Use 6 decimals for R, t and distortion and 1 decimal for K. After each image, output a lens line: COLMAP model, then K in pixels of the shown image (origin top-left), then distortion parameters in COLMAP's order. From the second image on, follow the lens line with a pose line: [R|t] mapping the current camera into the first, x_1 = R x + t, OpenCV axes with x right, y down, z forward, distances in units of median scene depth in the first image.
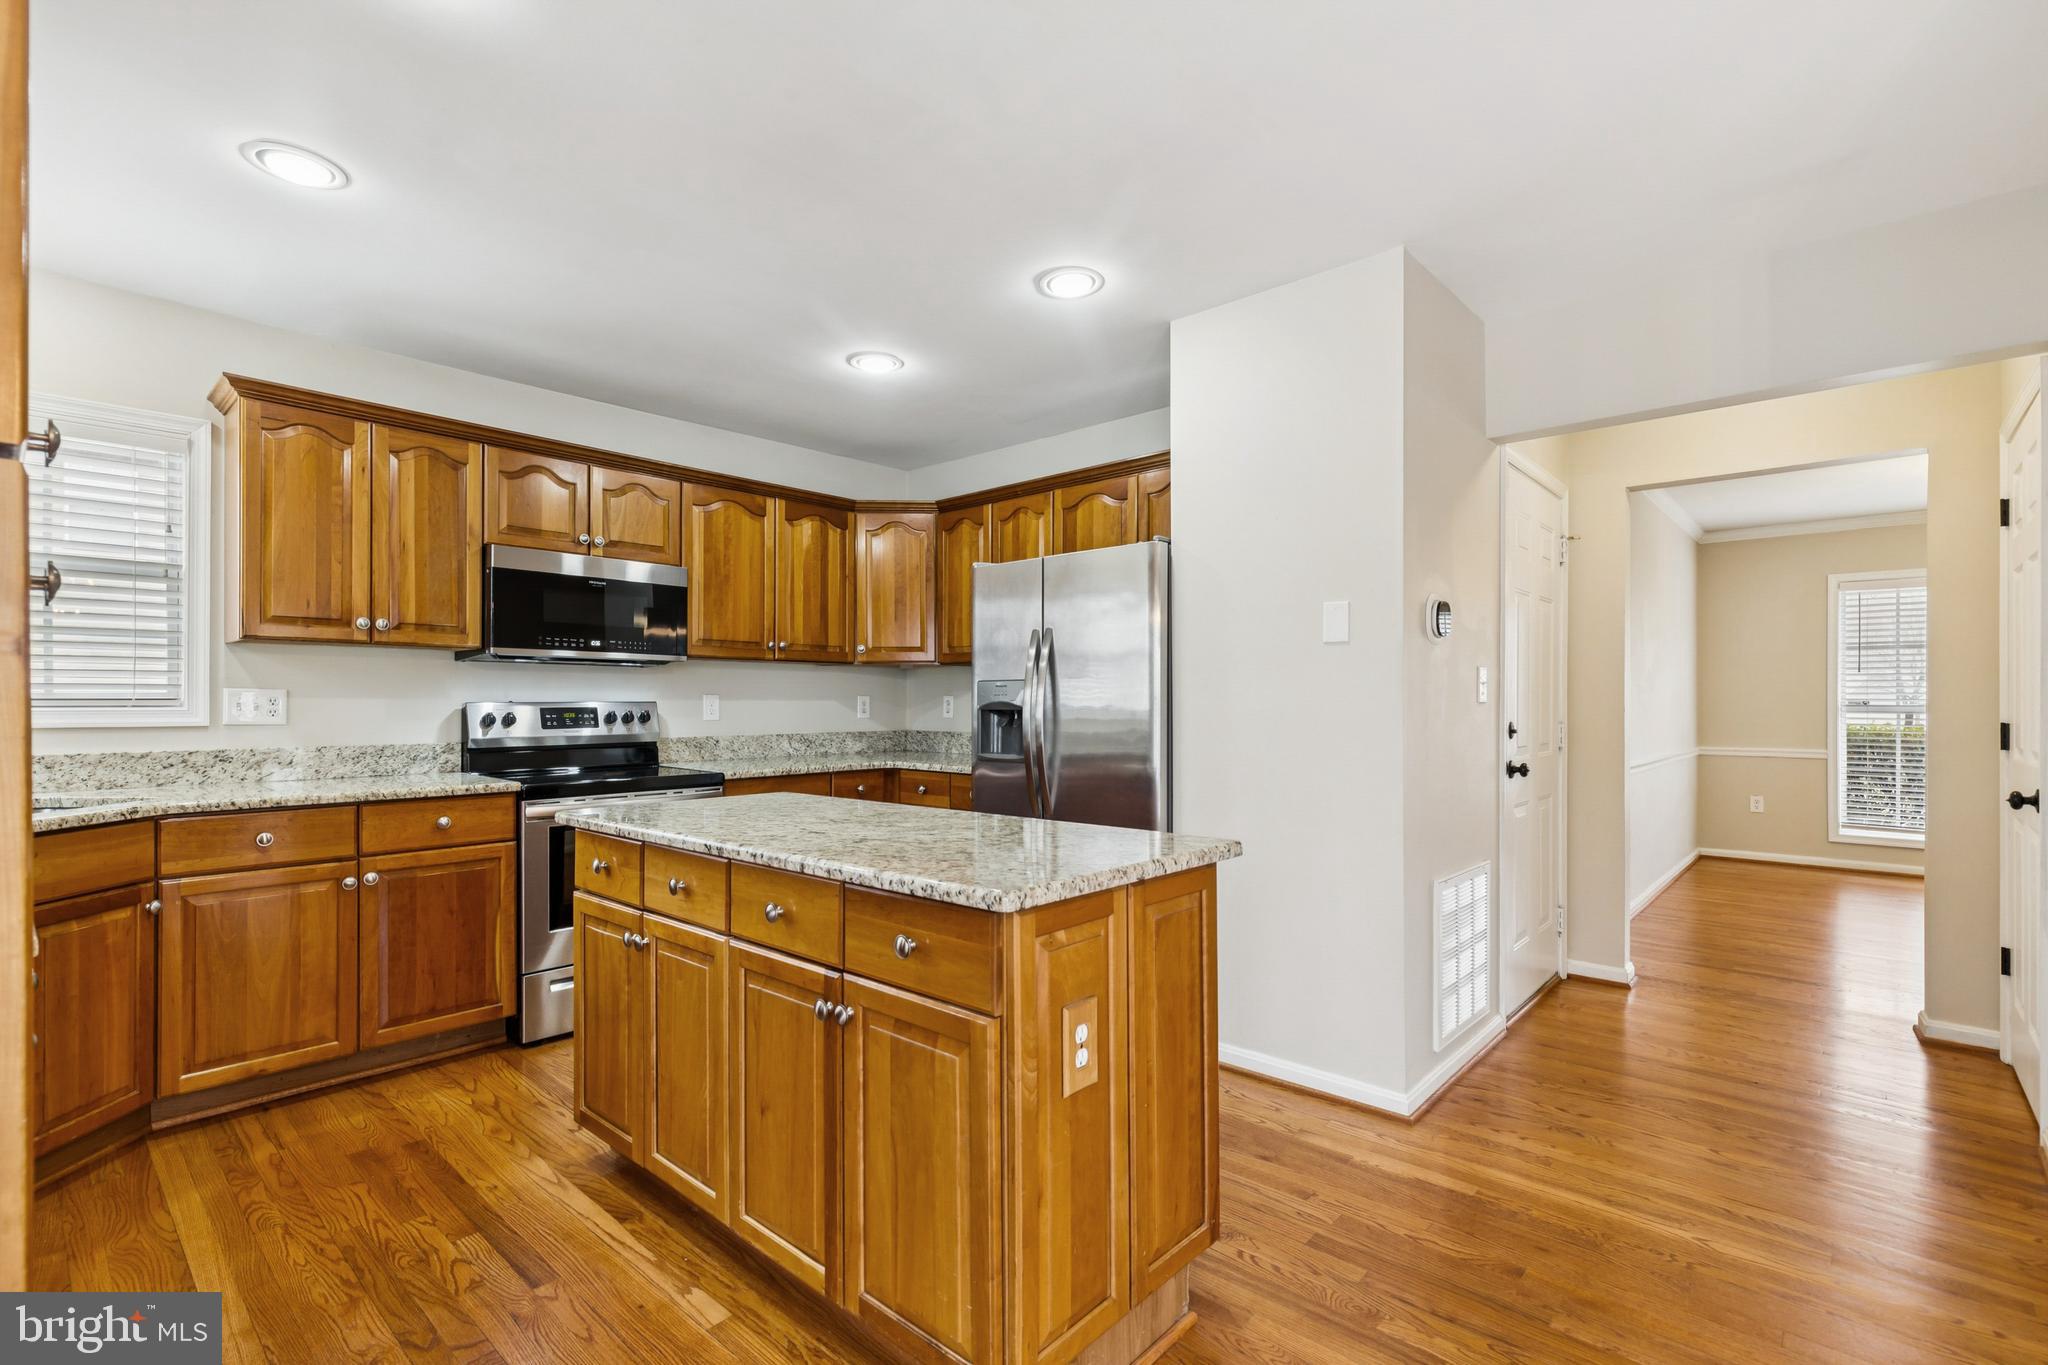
lens RADIAL K [[939.8, 0, 1014.5], [0, 939.8, 702.3], [0, 0, 1]] dist [0.016104, -0.000241]
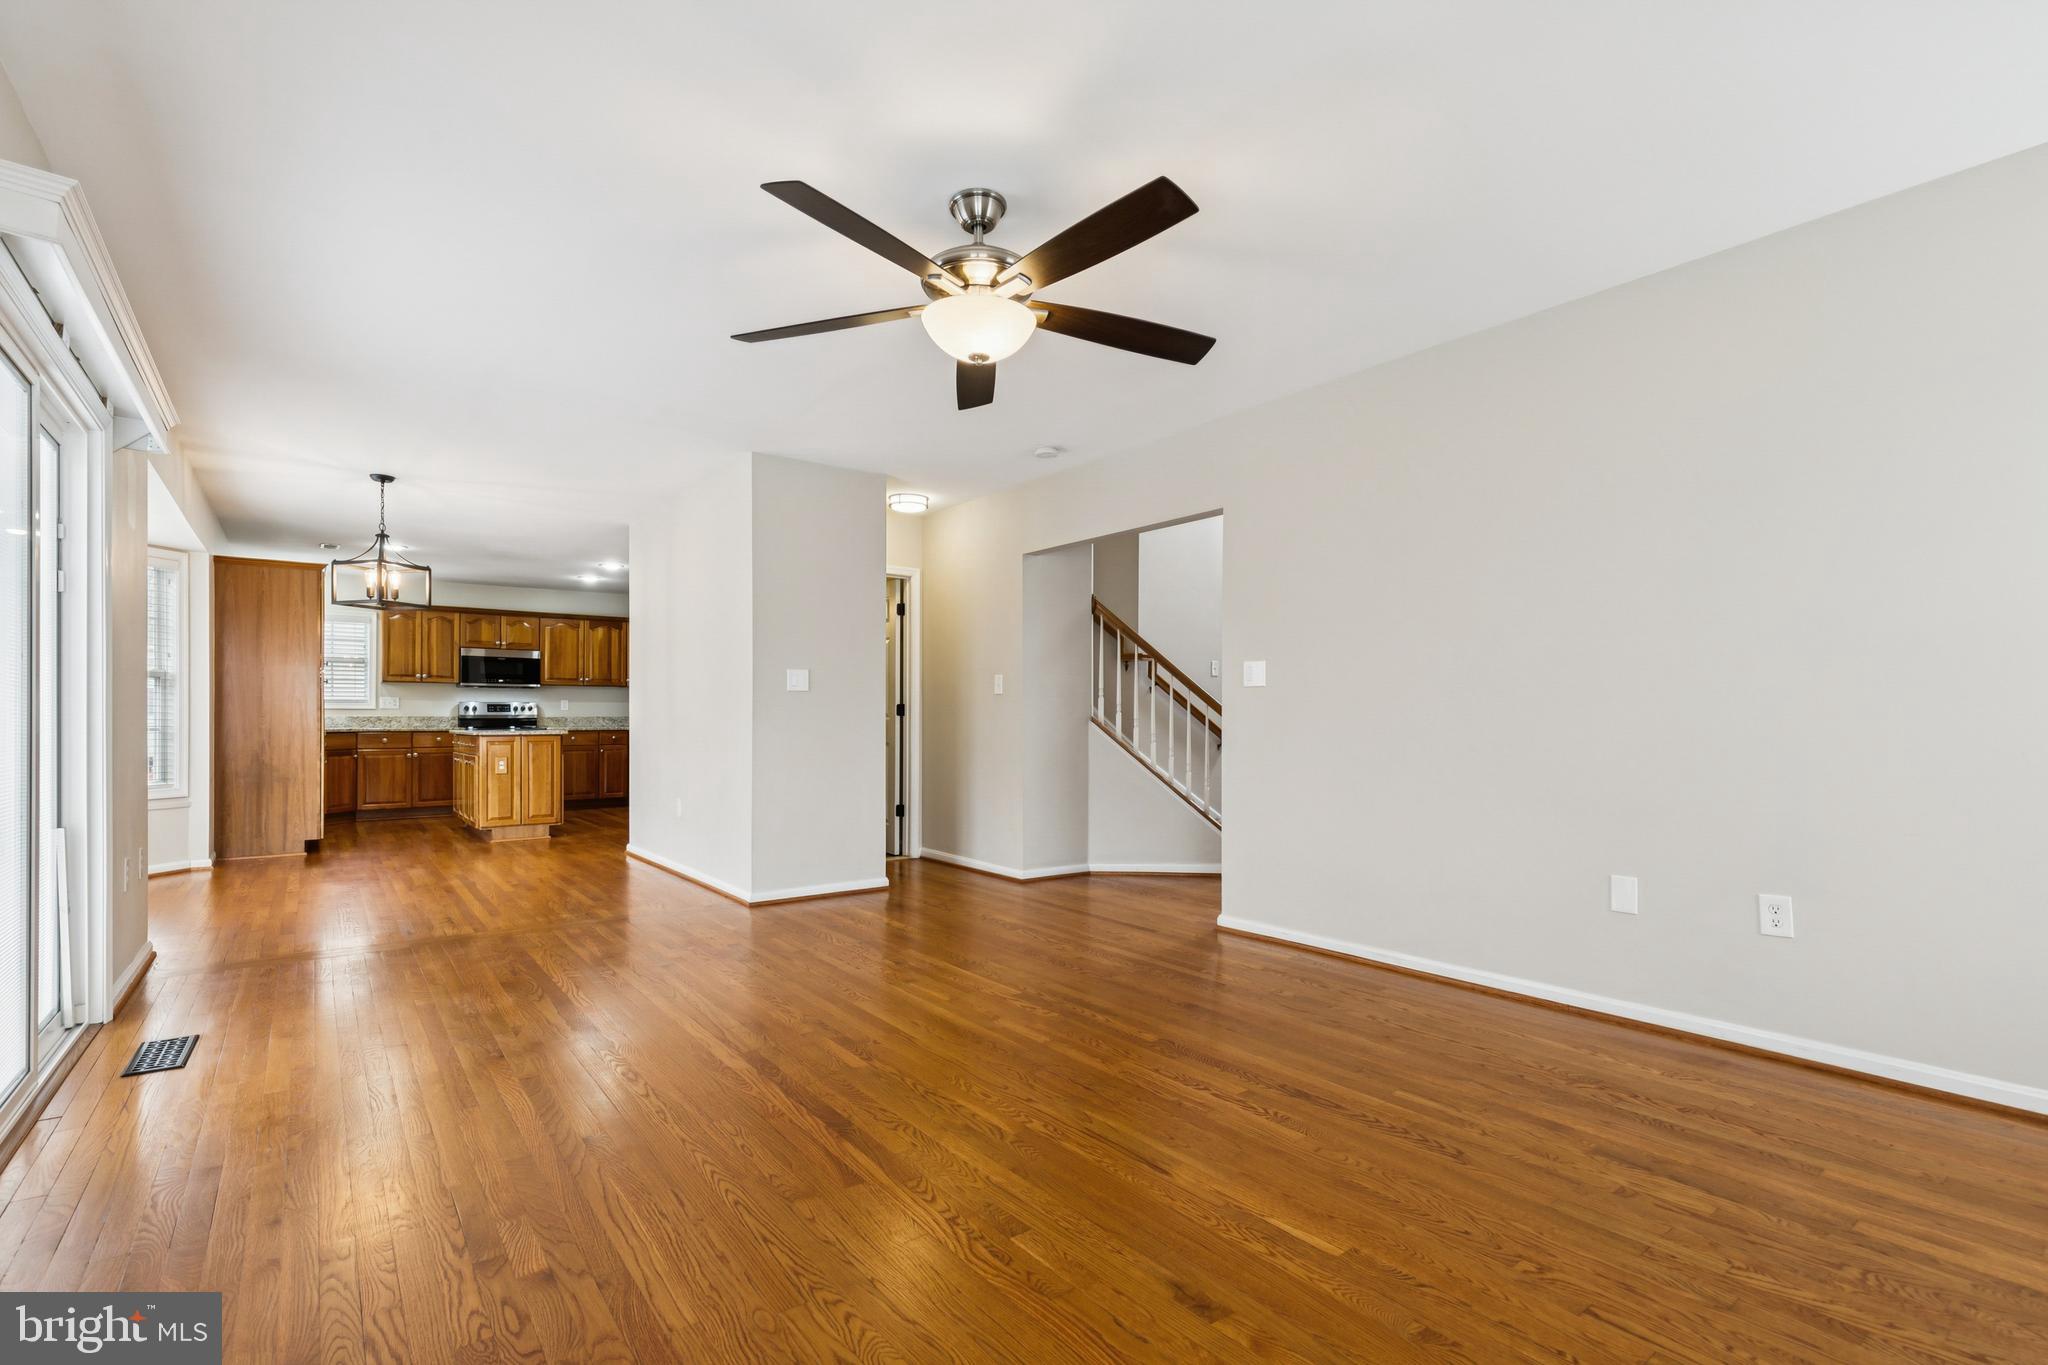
lens RADIAL K [[939.8, 0, 1011.6], [0, 939.8, 714.0], [0, 0, 1]] dist [0.016104, -0.000241]
pose [[0.981512, -0.005021, -0.191334, 1.591410], [0.003561, 0.999962, -0.007972, 0.064507], [0.191366, 0.007143, 0.981493, -1.465475]]
